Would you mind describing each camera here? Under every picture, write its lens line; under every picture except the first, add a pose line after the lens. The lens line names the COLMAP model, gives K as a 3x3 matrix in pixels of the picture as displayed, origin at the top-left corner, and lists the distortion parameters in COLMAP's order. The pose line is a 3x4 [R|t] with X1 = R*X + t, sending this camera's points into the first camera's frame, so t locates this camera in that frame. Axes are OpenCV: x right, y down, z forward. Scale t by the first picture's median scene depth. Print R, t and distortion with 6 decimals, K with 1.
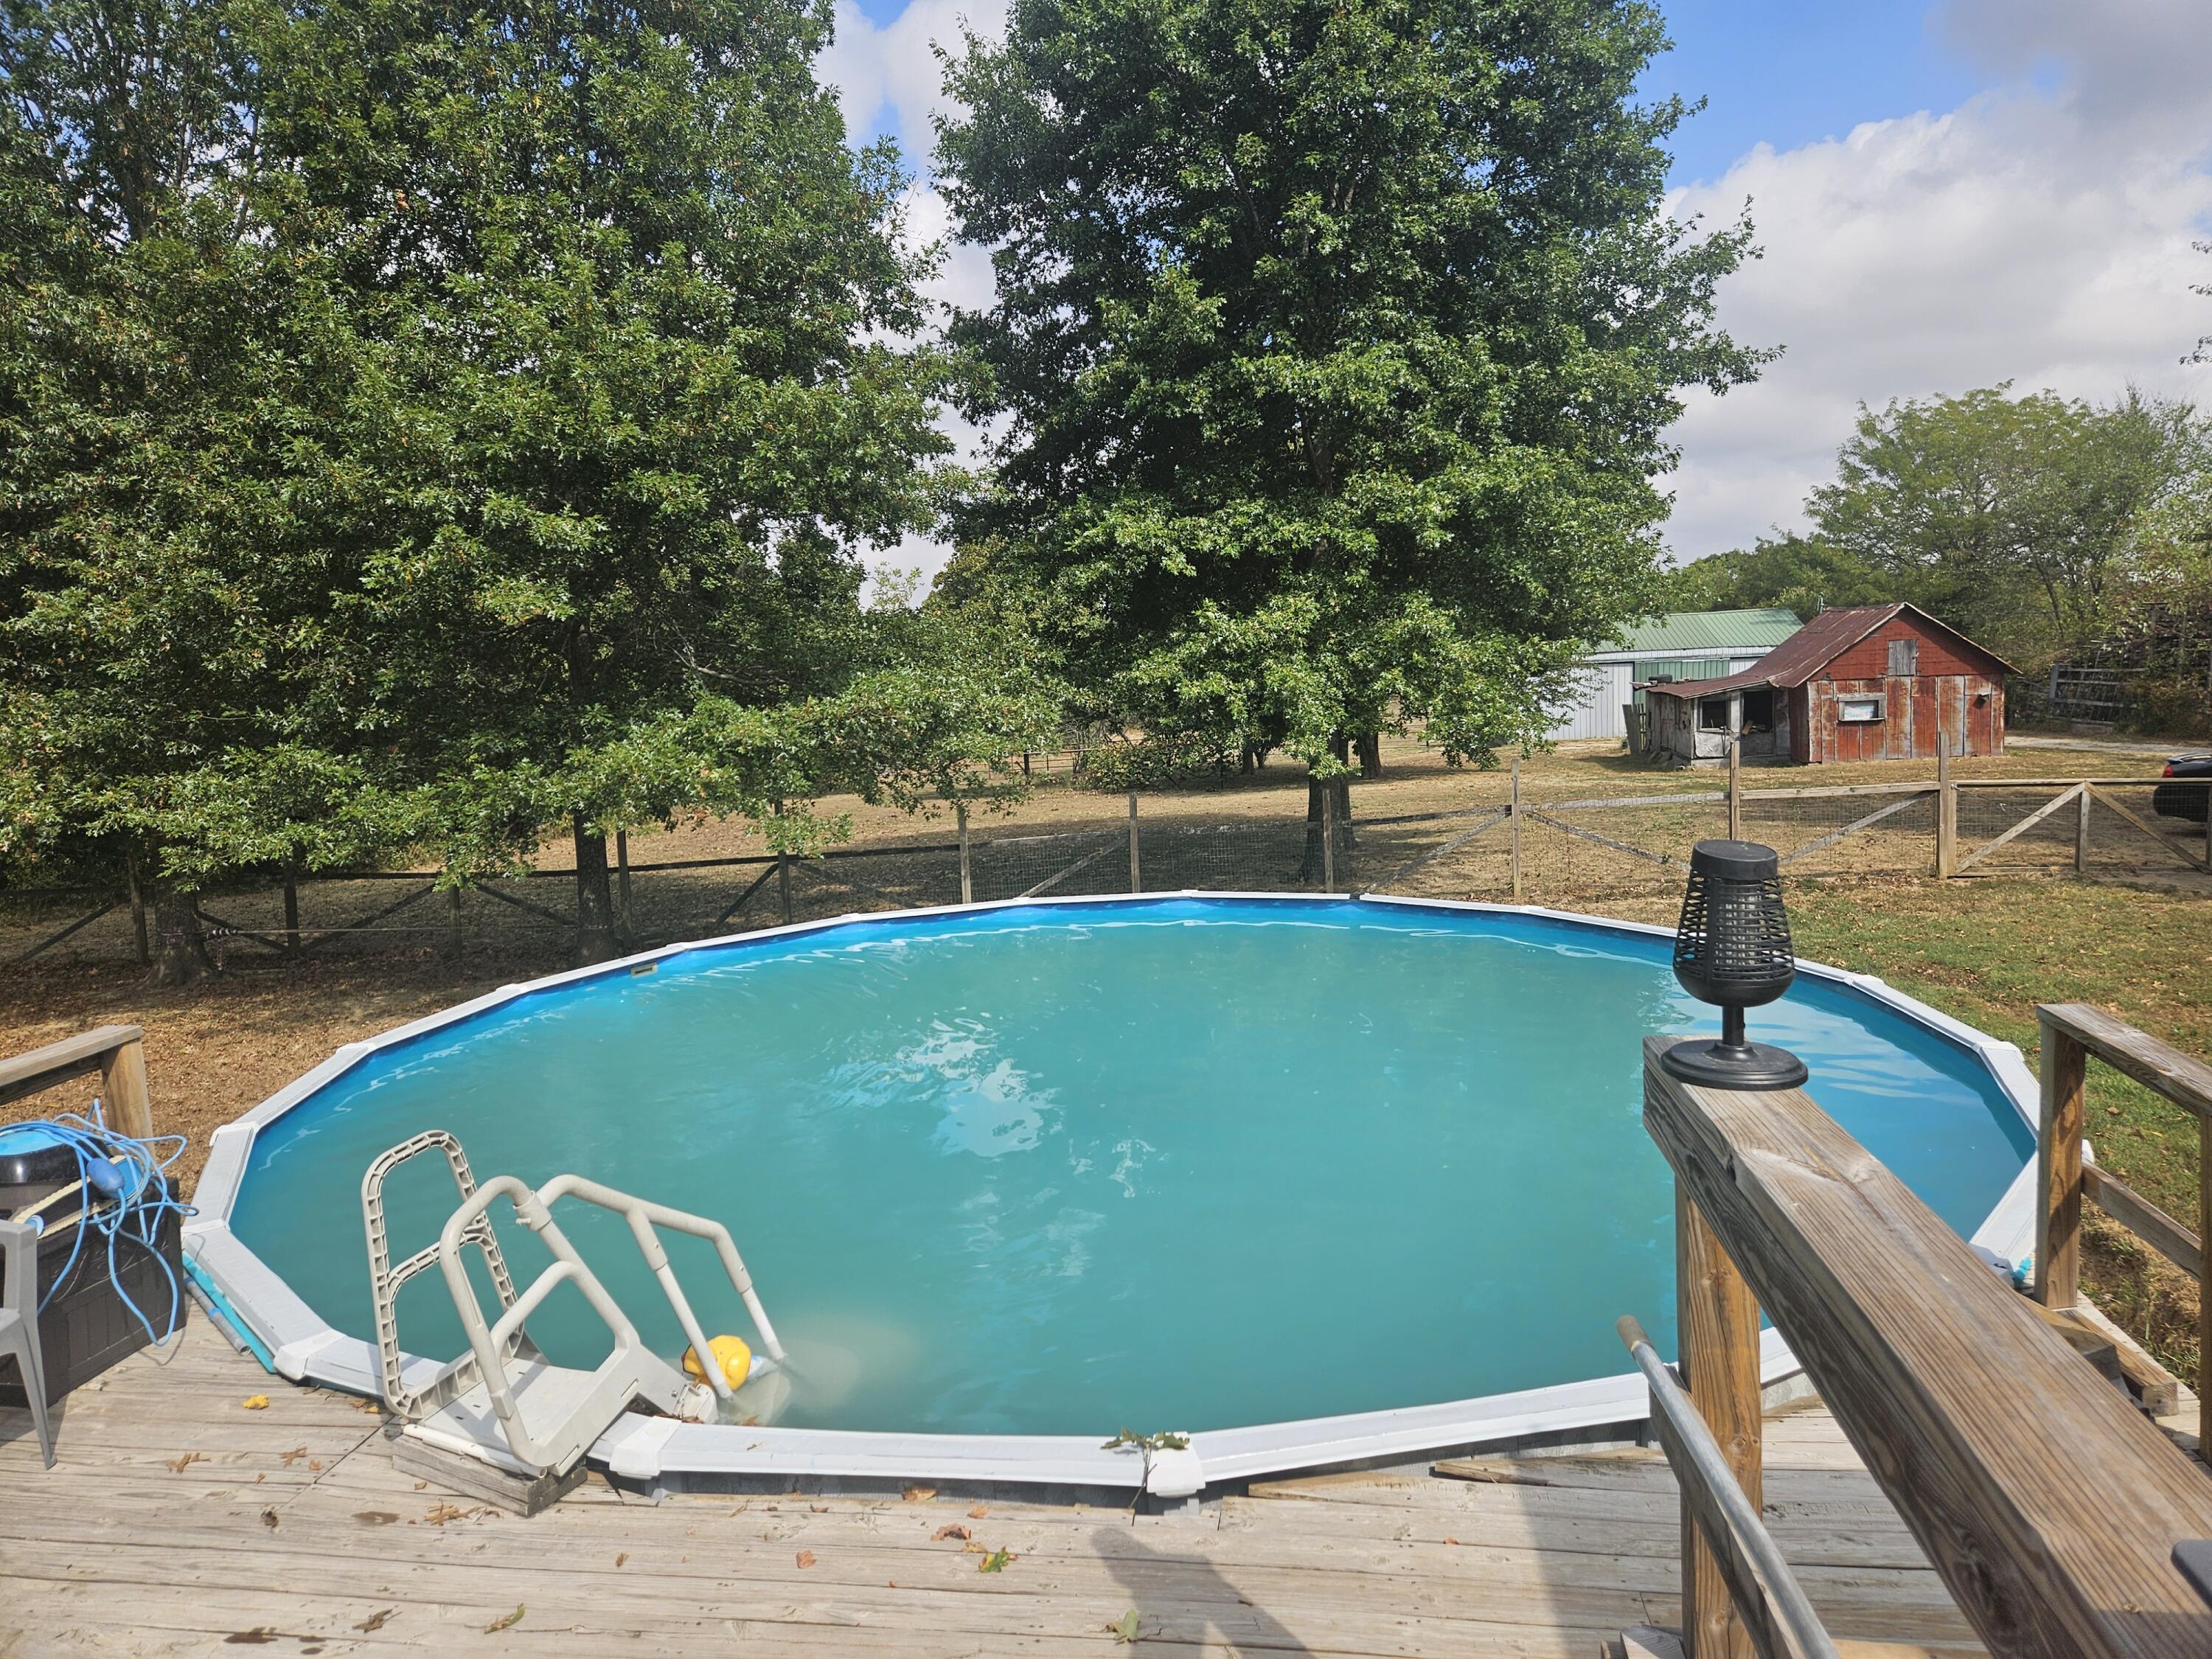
lens RADIAL K [[1493.2, 0, 1109.7], [0, 1493.2, 836.3], [0, 0, 1]] dist [0.066352, -0.055335]
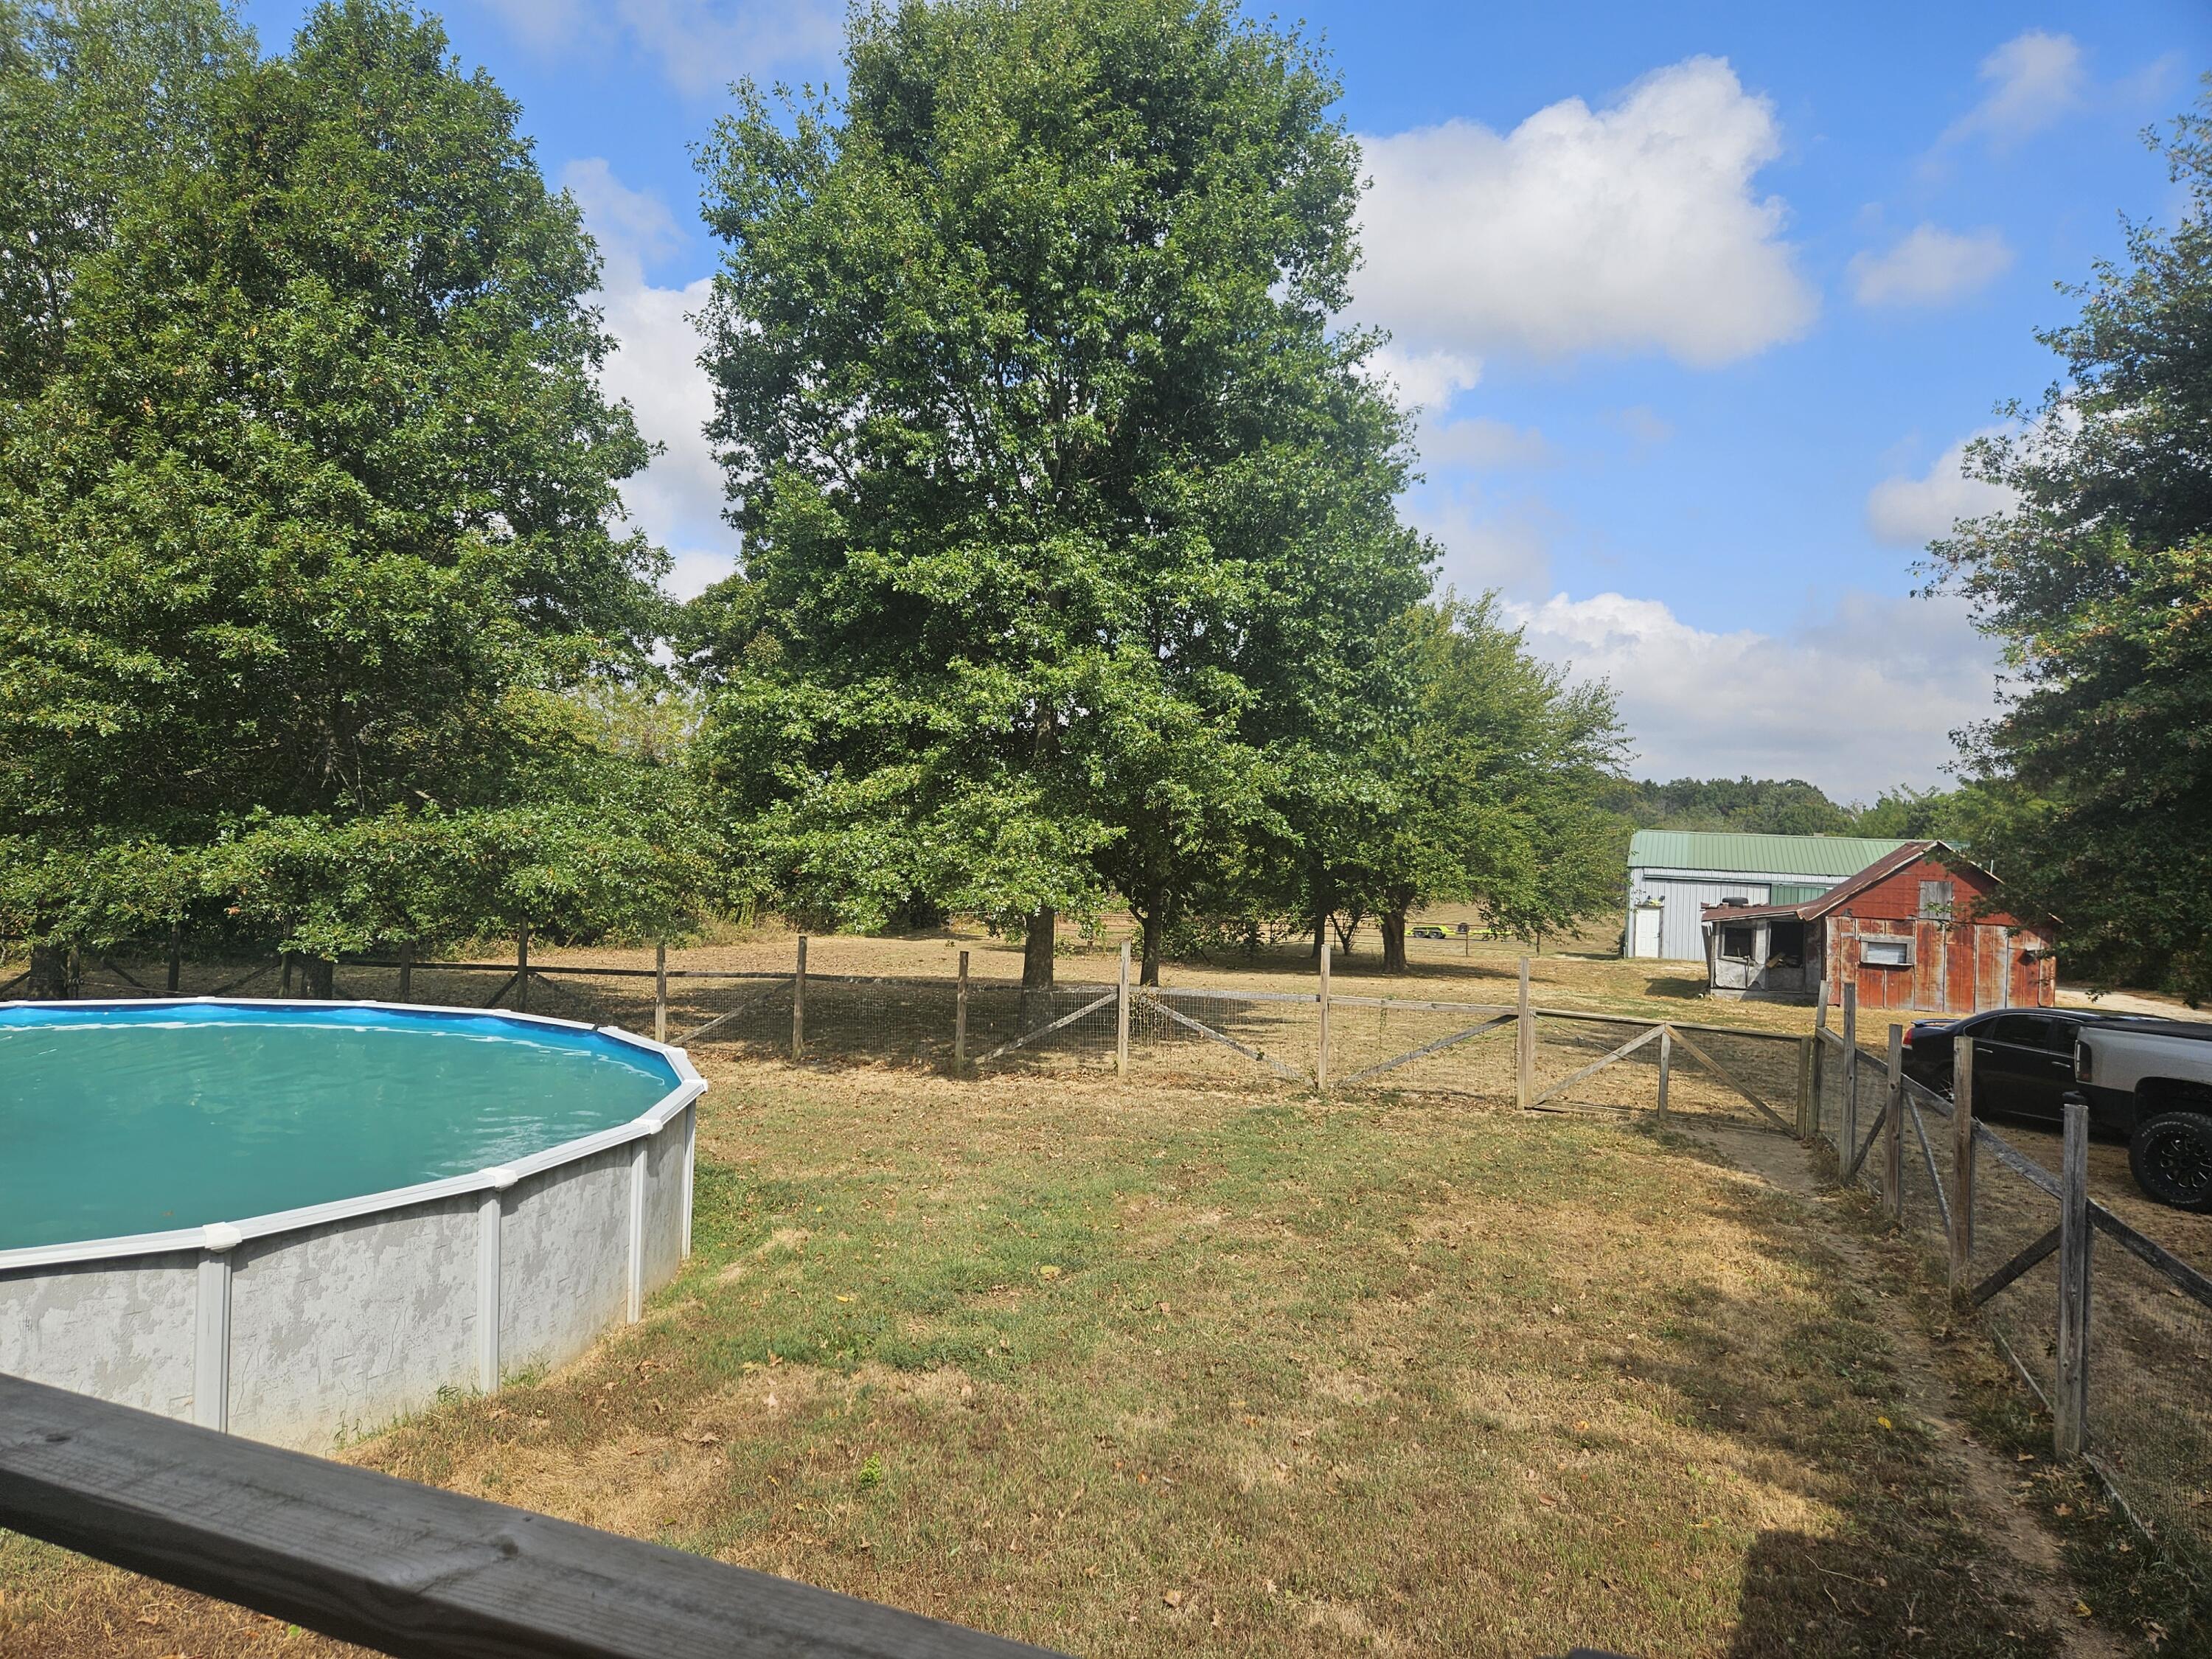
lens RADIAL K [[1493.2, 0, 1102.4], [0, 1493.2, 819.2], [0, 0, 1]] dist [0.066352, -0.055335]
pose [[0.966510, 0.079197, -0.244102, 0.258111], [-0.109147, 0.987729, -0.111702, -0.009644], [0.232260, 0.134604, 0.963295, 0.001143]]
